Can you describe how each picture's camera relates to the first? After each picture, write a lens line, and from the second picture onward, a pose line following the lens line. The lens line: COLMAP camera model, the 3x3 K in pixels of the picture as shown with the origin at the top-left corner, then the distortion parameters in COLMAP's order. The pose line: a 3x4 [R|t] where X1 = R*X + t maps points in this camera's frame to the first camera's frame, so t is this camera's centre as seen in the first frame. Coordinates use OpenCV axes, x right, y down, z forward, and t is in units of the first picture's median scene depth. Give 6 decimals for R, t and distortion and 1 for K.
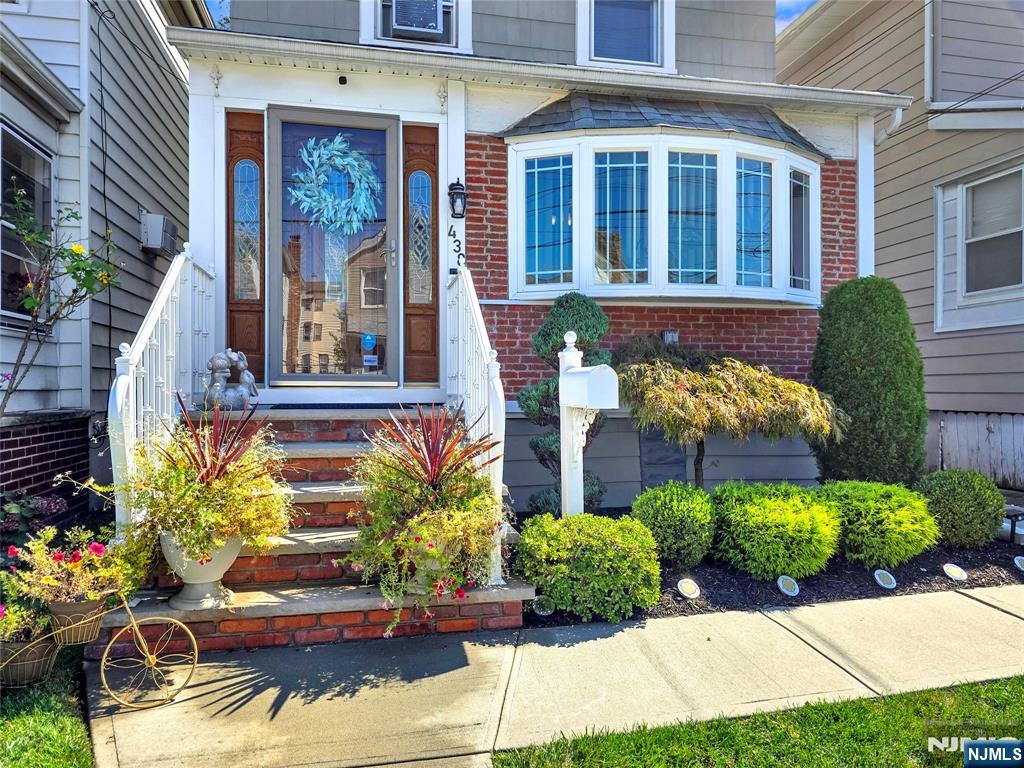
lens RADIAL K [[701.0, 0, 507.2], [0, 701.0, 382.8], [0, 0, 1]] dist [0.057246, -0.050988]
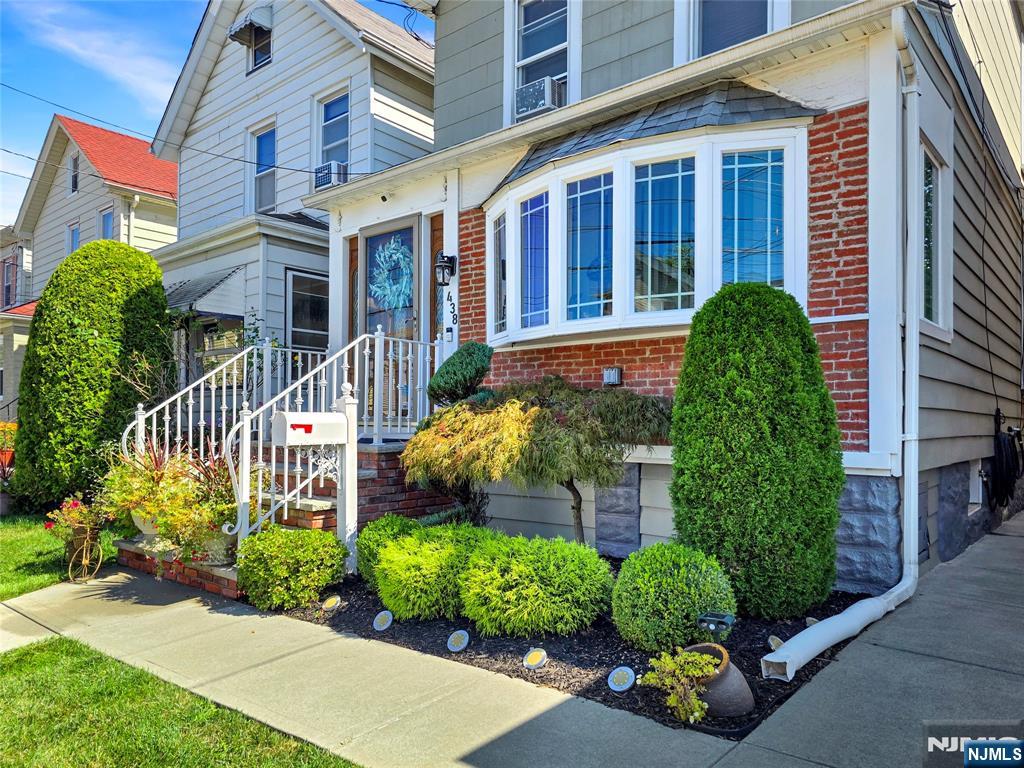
lens RADIAL K [[701.0, 0, 505.0], [0, 701.0, 407.2], [0, 0, 1]] dist [0.057246, -0.050988]
pose [[0.618187, -0.014288, -0.785901, 0.919822], [0.000344, 0.999840, -0.017907, -0.006615], [0.786031, 0.010799, 0.618093, 0.343144]]
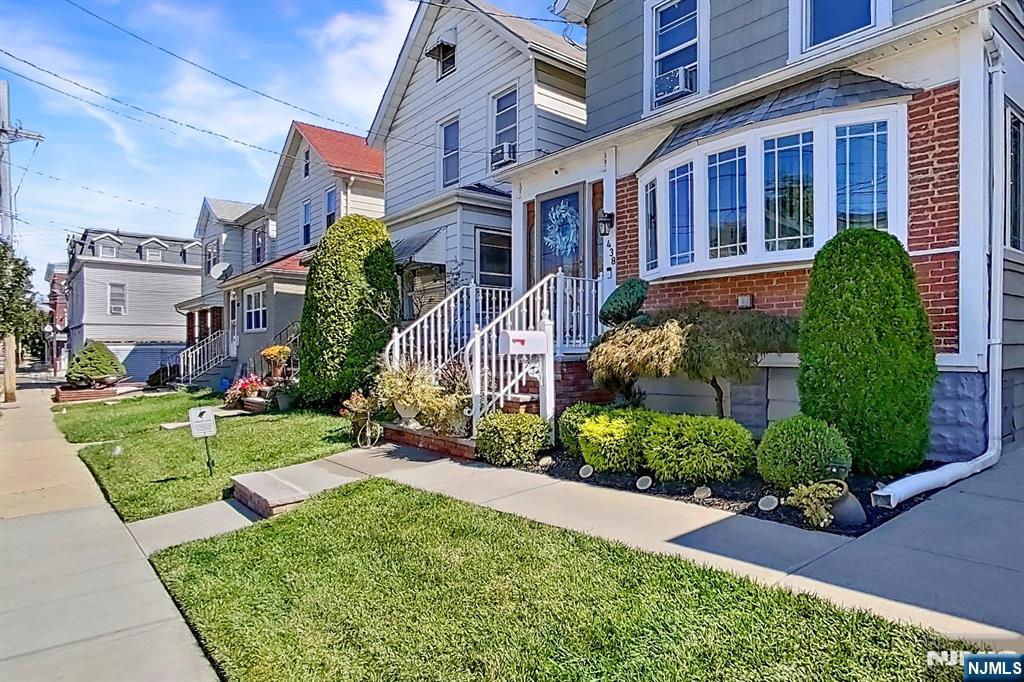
lens RADIAL K [[598.5, 0, 504.6], [0, 598.5, 350.5], [0, 0, 1]] dist [-0.003266, 0.001597]
pose [[0.459446, 0.002208, -0.888203, 1.010688], [0.011065, 0.999905, 0.008210, 0.009574], [0.888137, -0.013600, 0.459378, 0.176488]]
